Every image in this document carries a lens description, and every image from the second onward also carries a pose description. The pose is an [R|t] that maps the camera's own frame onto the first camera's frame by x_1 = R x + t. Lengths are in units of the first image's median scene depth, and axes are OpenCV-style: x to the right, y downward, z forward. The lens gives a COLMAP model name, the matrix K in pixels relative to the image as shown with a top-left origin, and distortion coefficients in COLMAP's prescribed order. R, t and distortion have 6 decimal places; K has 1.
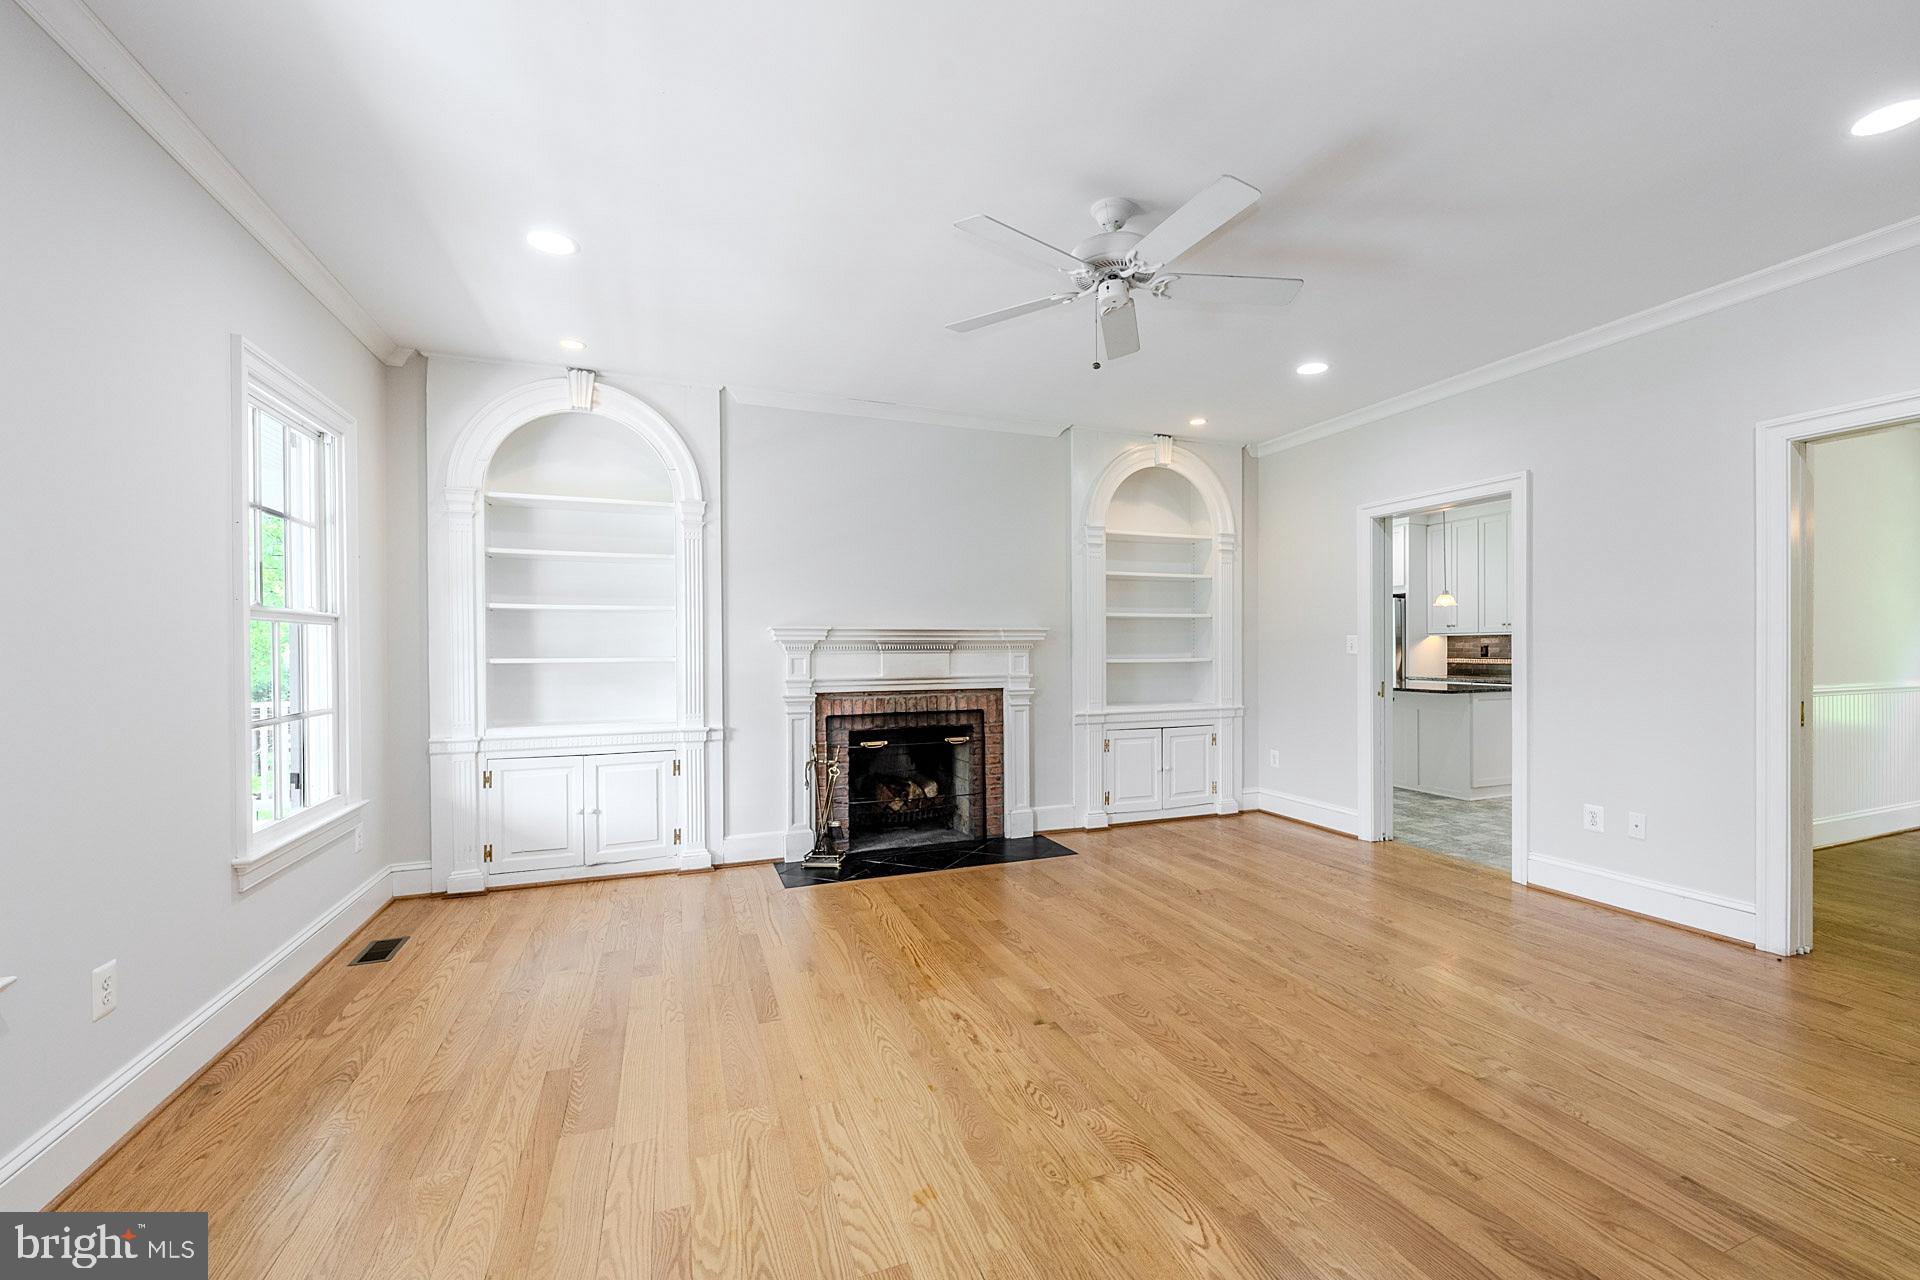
lens RADIAL K [[799.7, 0, 992.9], [0, 799.7, 655.1], [0, 0, 1]] dist [-0.001117, 0.000126]
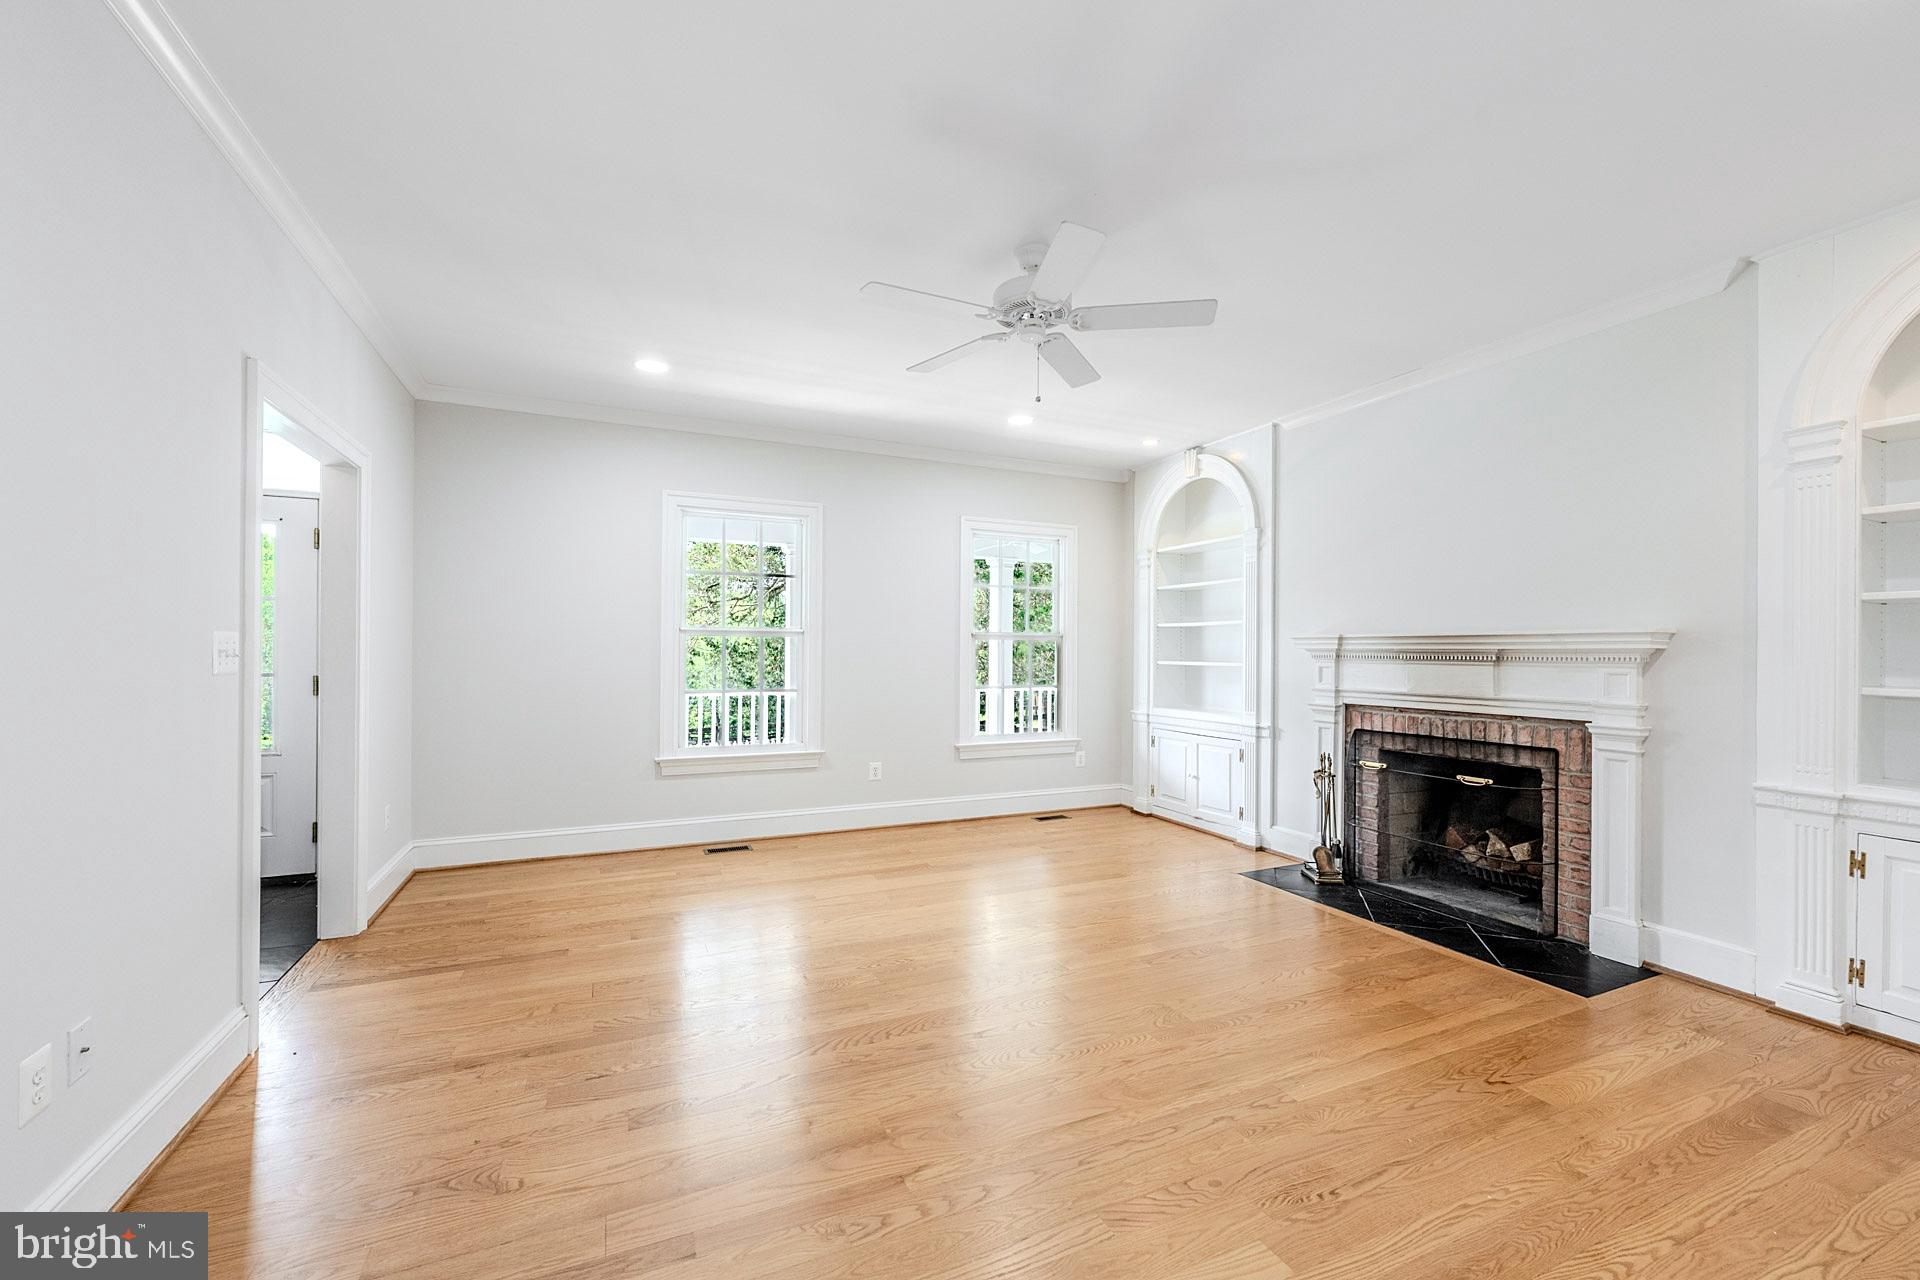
lens RADIAL K [[768.5, 0, 952.9], [0, 768.5, 650.0], [0, 0, 1]] dist [-0.001135, -0.000070]
pose [[0.030375, 0.002835, -0.999535, 0.673890], [-0.017105, 0.999851, 0.002316, -0.010614], [0.999392, 0.017026, 0.030419, 0.487829]]
